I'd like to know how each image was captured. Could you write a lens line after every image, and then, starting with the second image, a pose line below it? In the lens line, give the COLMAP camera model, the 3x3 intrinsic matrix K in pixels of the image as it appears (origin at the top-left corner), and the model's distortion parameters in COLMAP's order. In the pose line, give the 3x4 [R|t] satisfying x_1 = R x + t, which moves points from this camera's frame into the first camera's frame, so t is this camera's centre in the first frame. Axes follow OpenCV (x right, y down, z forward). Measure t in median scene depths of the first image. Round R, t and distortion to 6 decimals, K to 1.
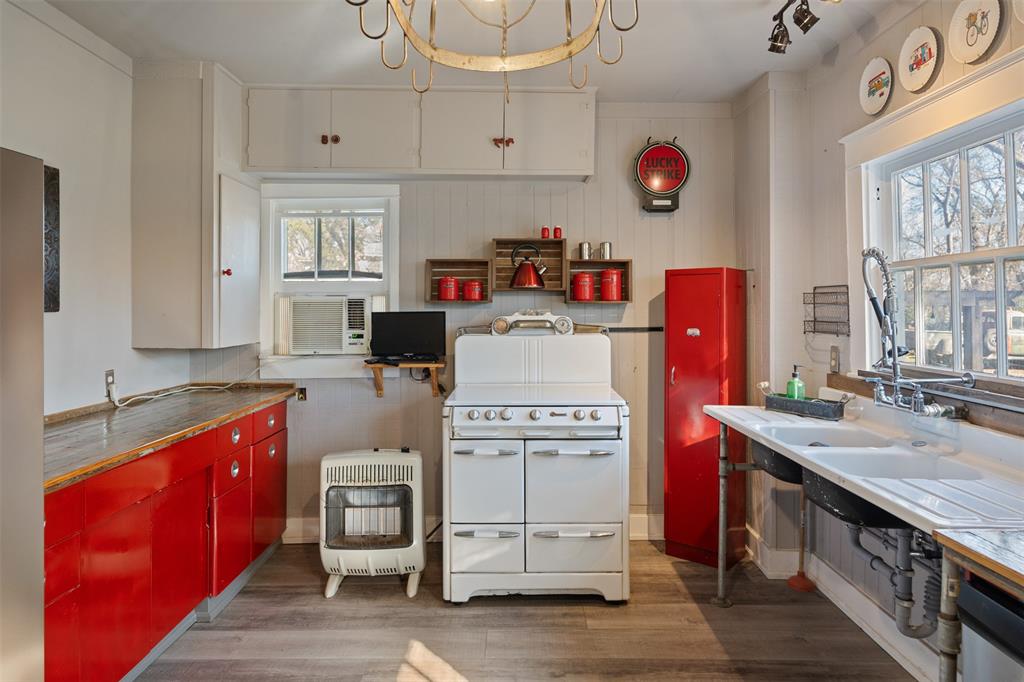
lens RADIAL K [[626.4, 0, 512.9], [0, 626.4, 306.4], [0, 0, 1]] dist [-0.001148, 0.000290]
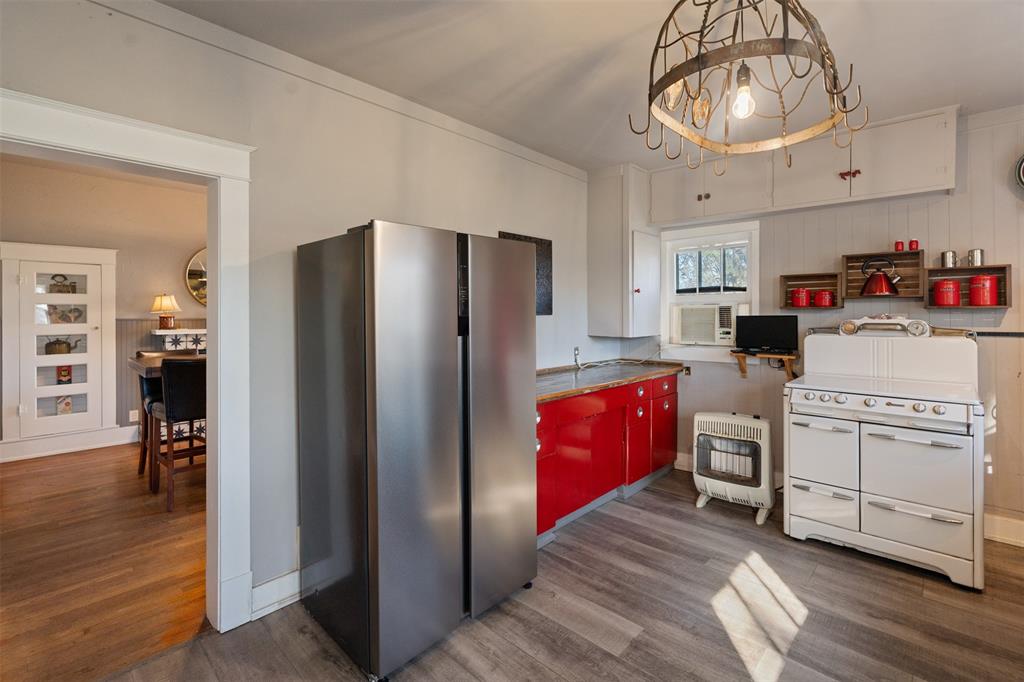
lens RADIAL K [[468.9, 0, 511.6], [0, 468.9, 314.8], [0, 0, 1]] dist [-0.000042, 0.000022]
pose [[0.726996, 0.002394, -0.686638, 0.142726], [0.002364, 0.999979, 0.005990, -0.000567], [0.686638, -0.005978, 0.726975, -0.108279]]
